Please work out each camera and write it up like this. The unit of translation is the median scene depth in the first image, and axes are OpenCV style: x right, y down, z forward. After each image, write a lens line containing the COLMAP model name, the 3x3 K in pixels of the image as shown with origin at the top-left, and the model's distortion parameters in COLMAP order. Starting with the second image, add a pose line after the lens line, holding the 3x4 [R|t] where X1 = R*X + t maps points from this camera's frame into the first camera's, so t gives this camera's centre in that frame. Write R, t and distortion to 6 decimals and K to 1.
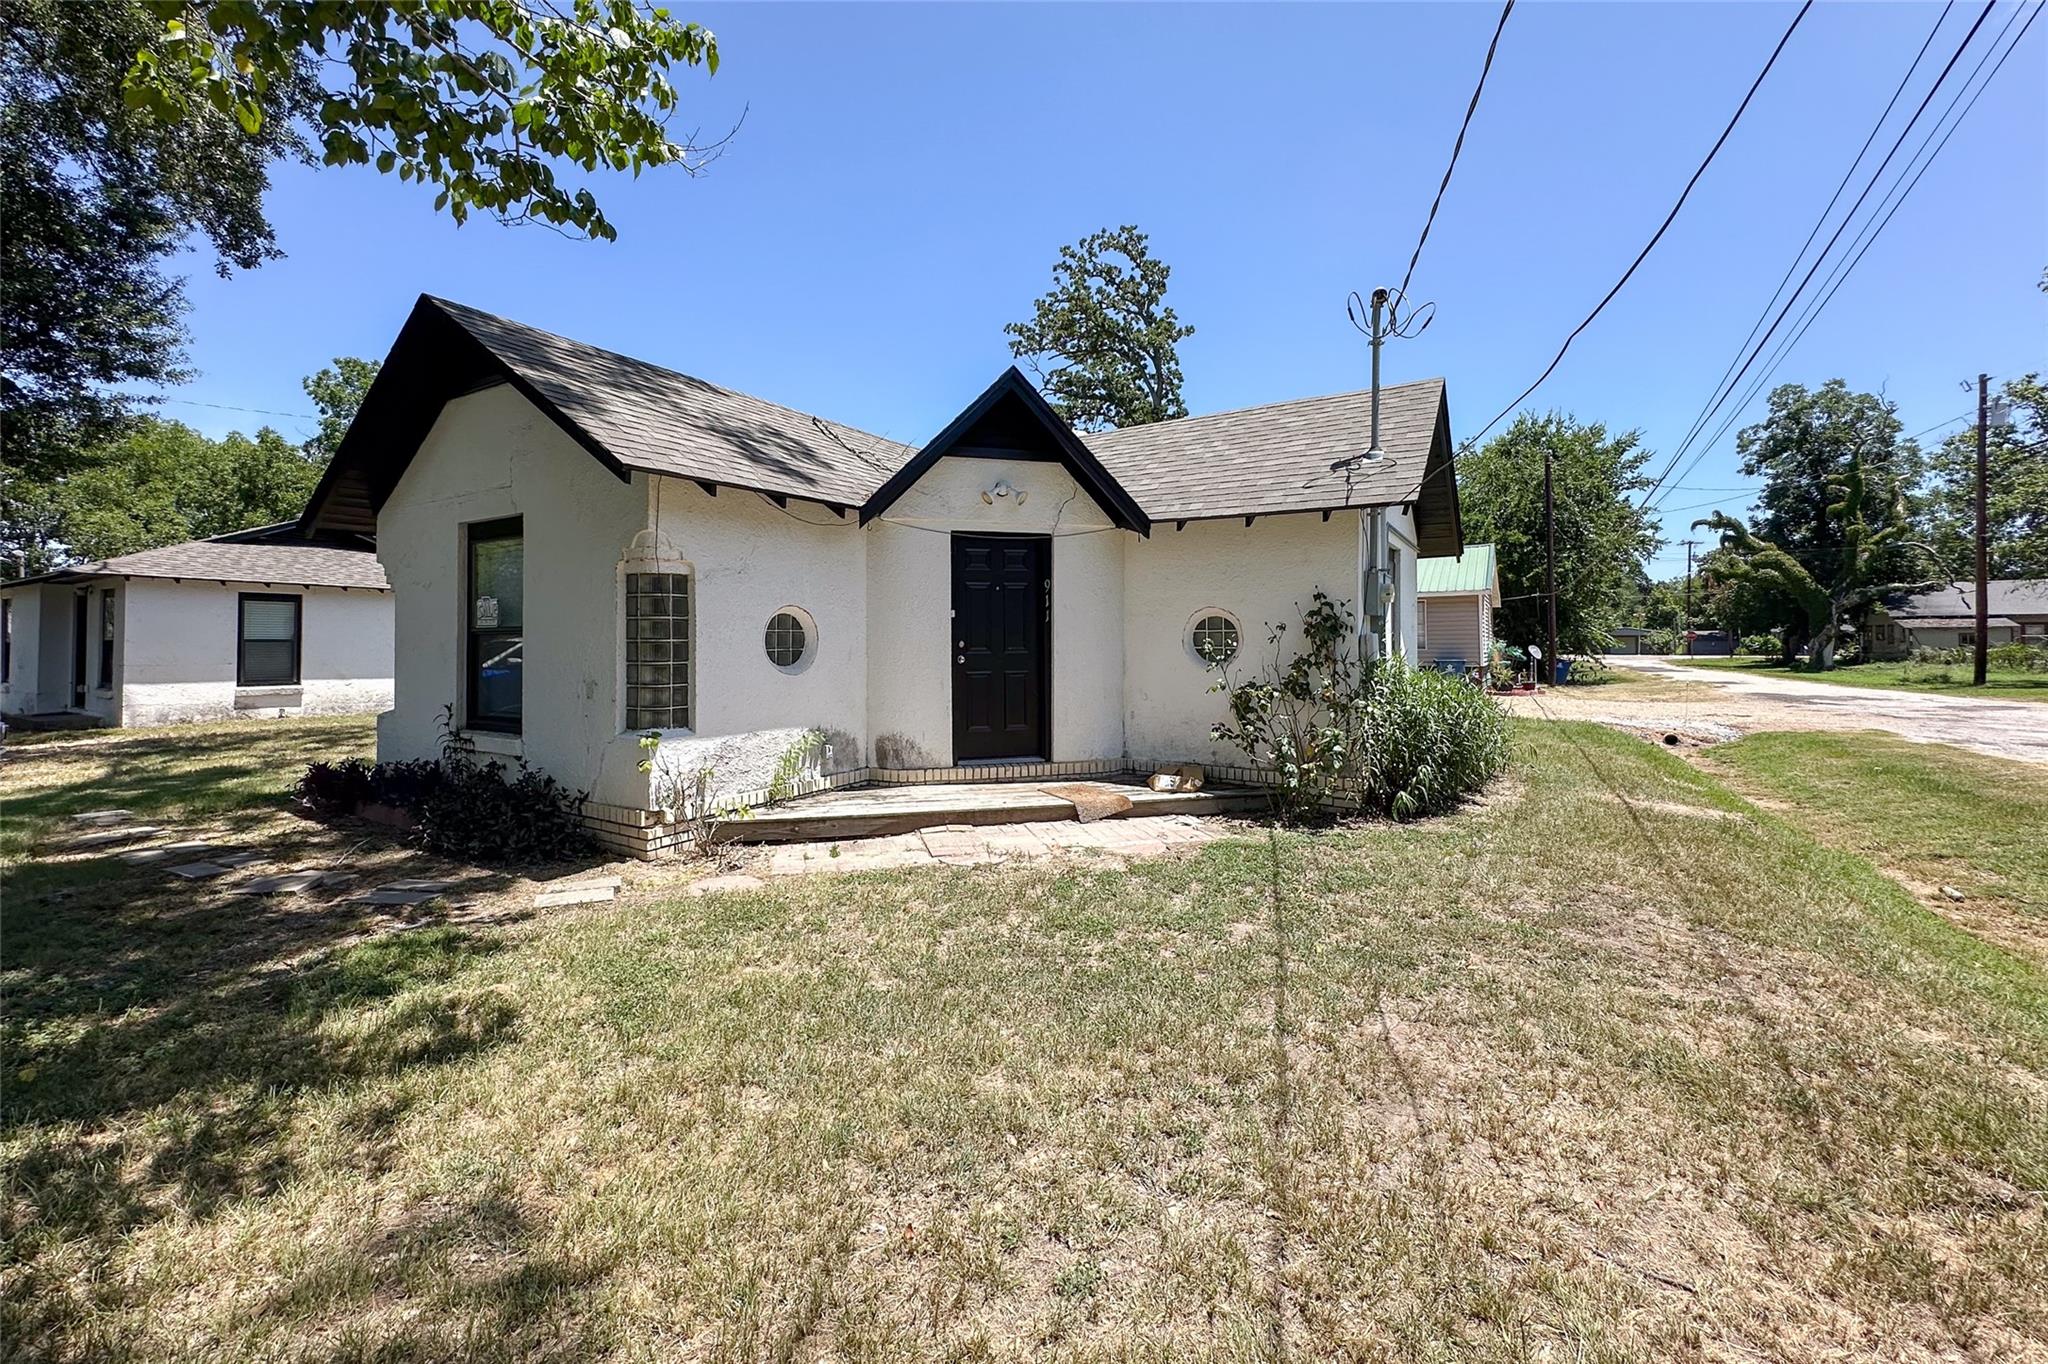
lens RADIAL K [[848.7, 0, 1023.6], [0, 848.7, 628.2], [0, 0, 1]] dist [-0.000571, 0.000086]
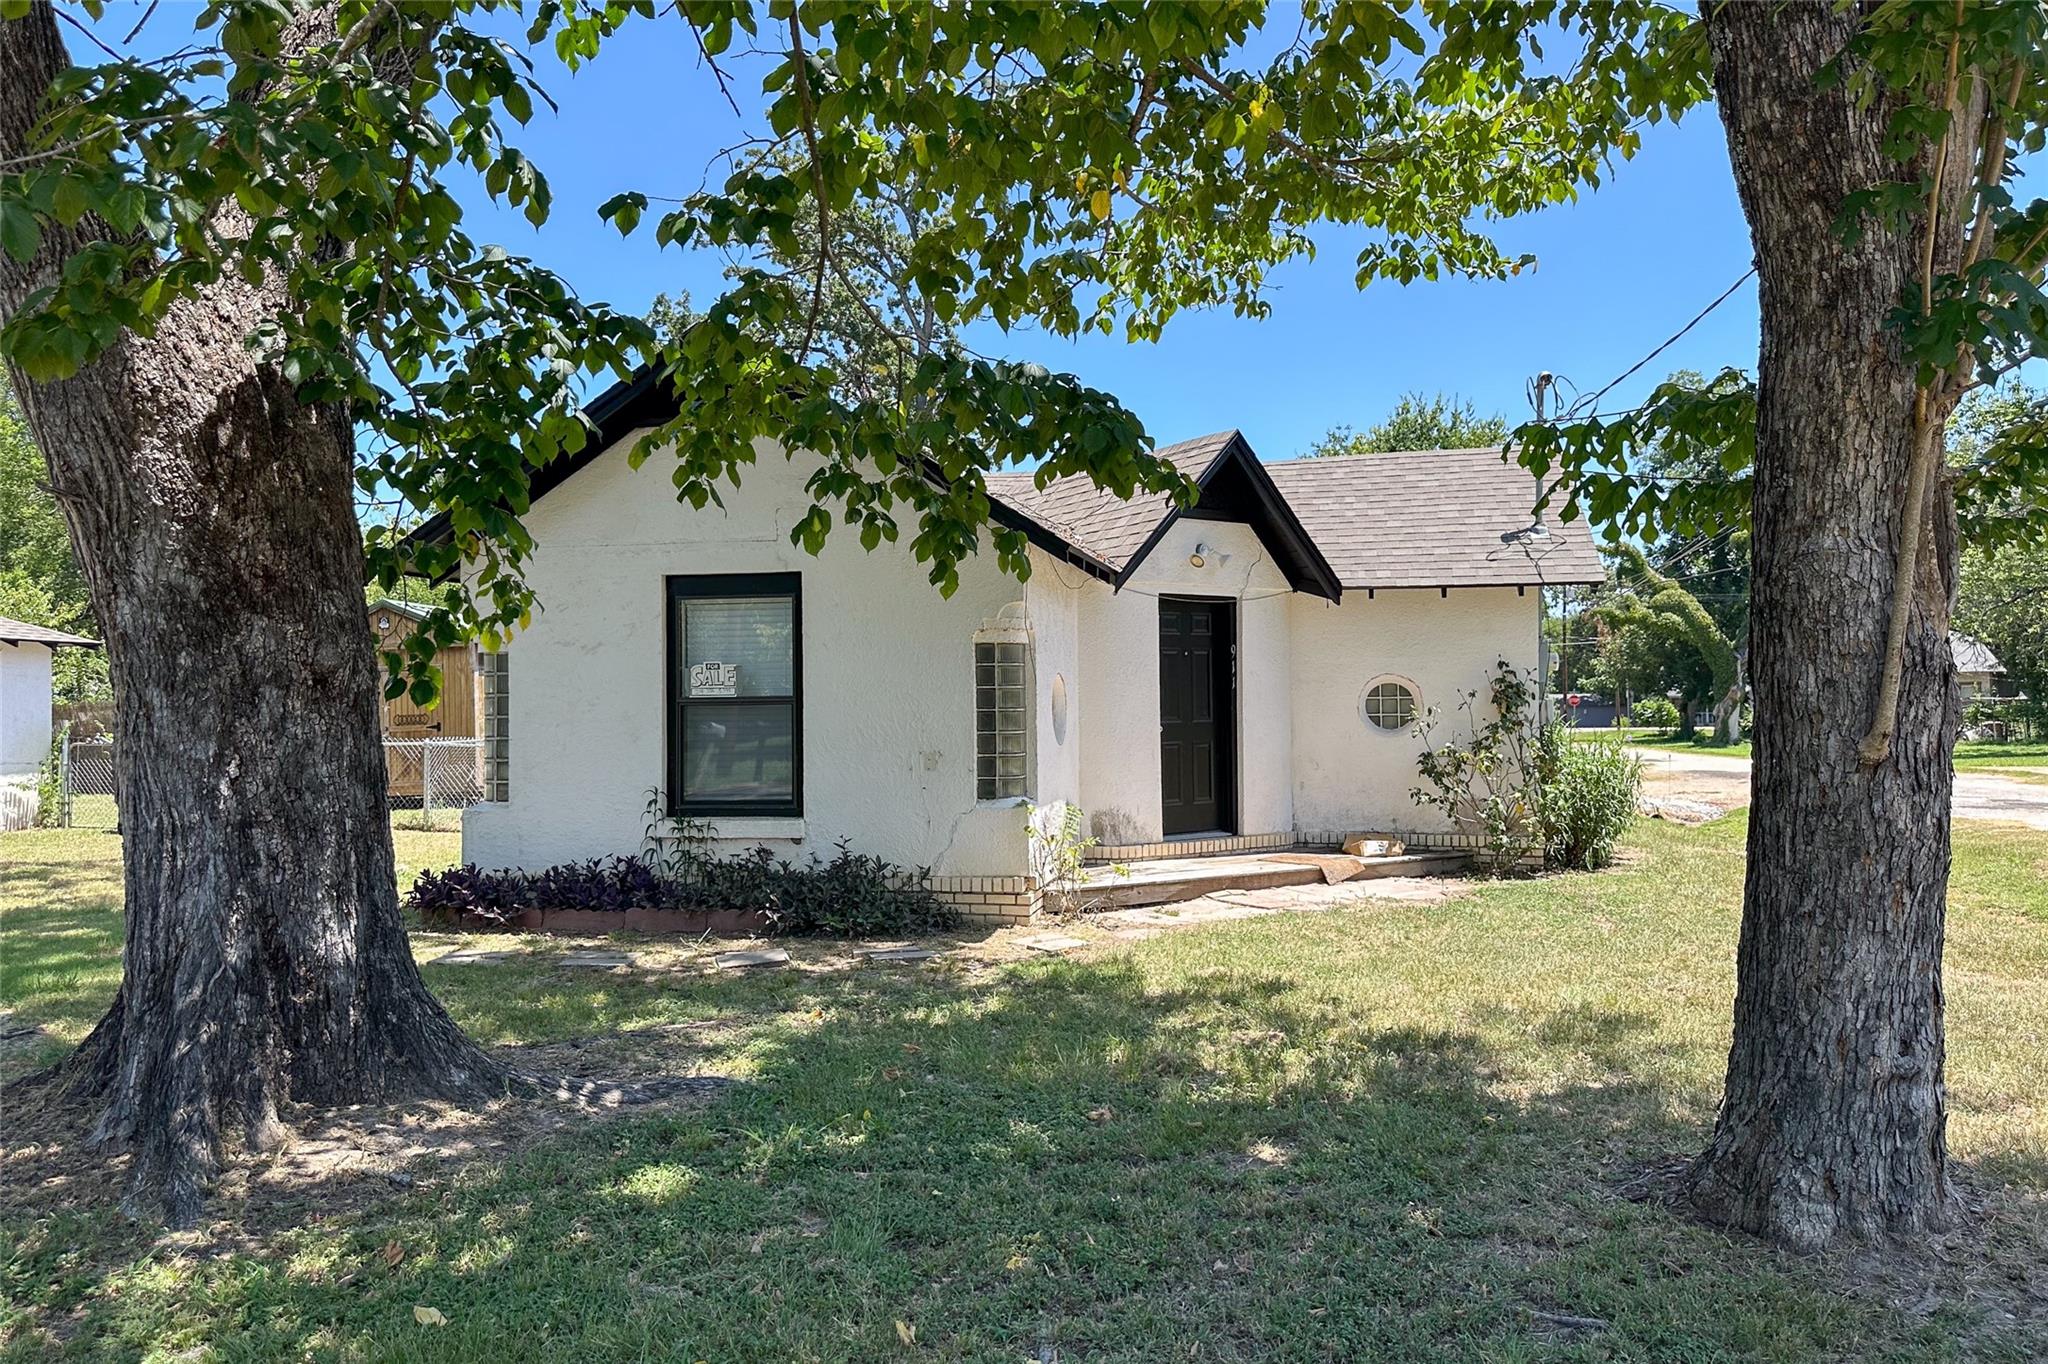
lens RADIAL K [[1494.3, 0, 1024.0], [0, 1494.3, 682.0], [0, 0, 1]] dist [0.082087, -0.000789]
pose [[0.940527, -0.000106, 0.339719, -0.799609], [0.002162, 0.999982, -0.005674, -0.006636], [-0.339712, 0.006071, 0.940510, -0.525319]]
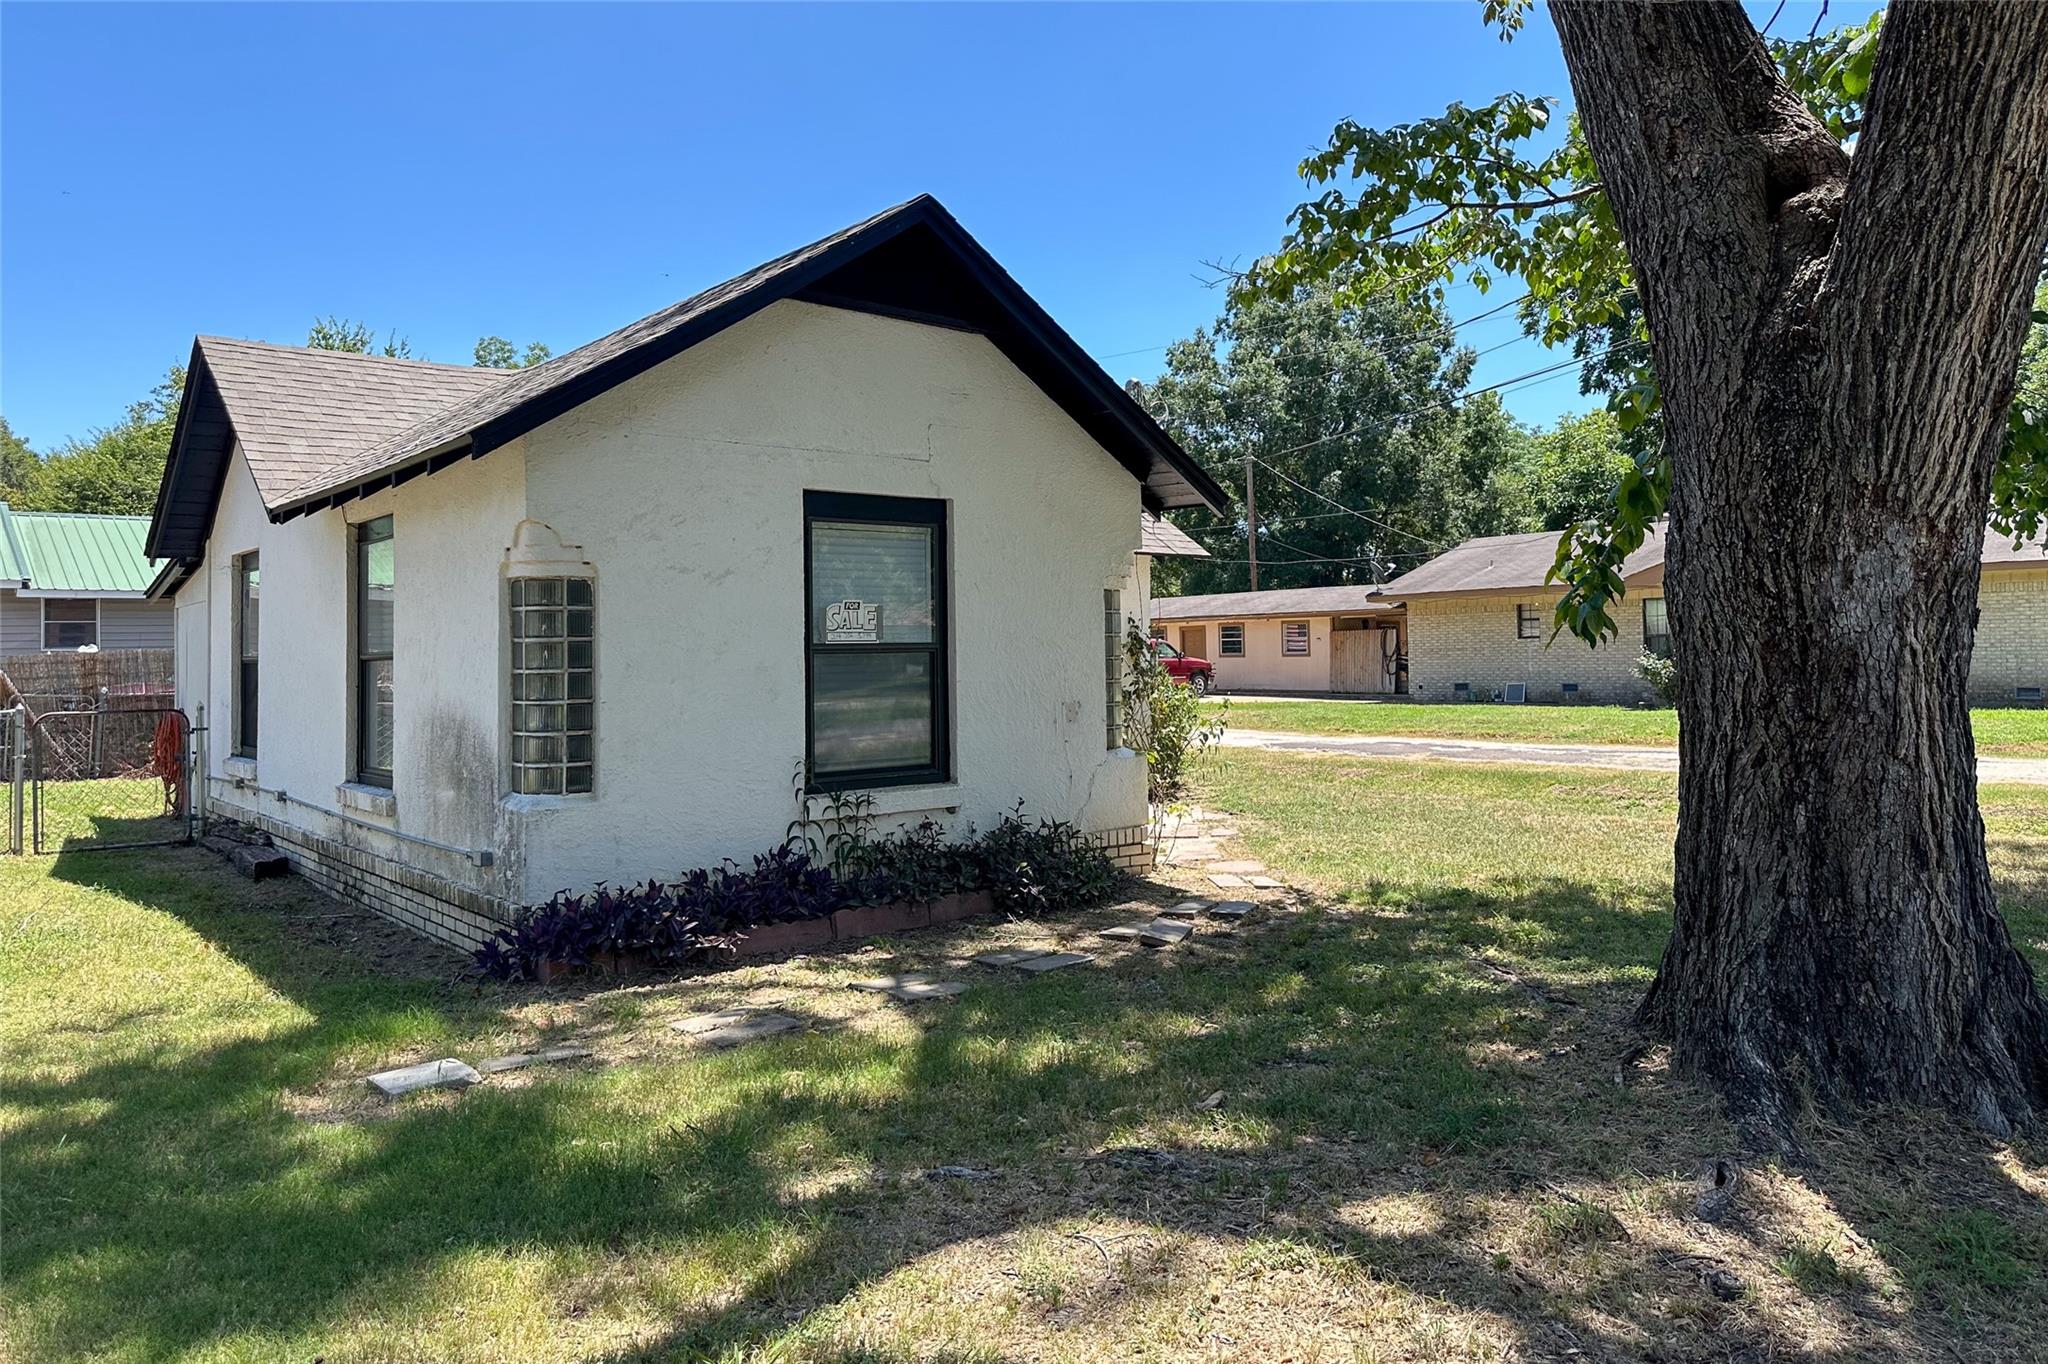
lens RADIAL K [[1458.0, 0, 1023.3], [0, 1458.0, 641.9], [0, 0, 1]] dist [0.076515, -0.000015]
pose [[0.329037, 0.007821, 0.944285, -1.628363], [-0.000566, 0.999967, -0.008085, 0.007032], [-0.944317, 0.002126, 0.329031, 0.425626]]
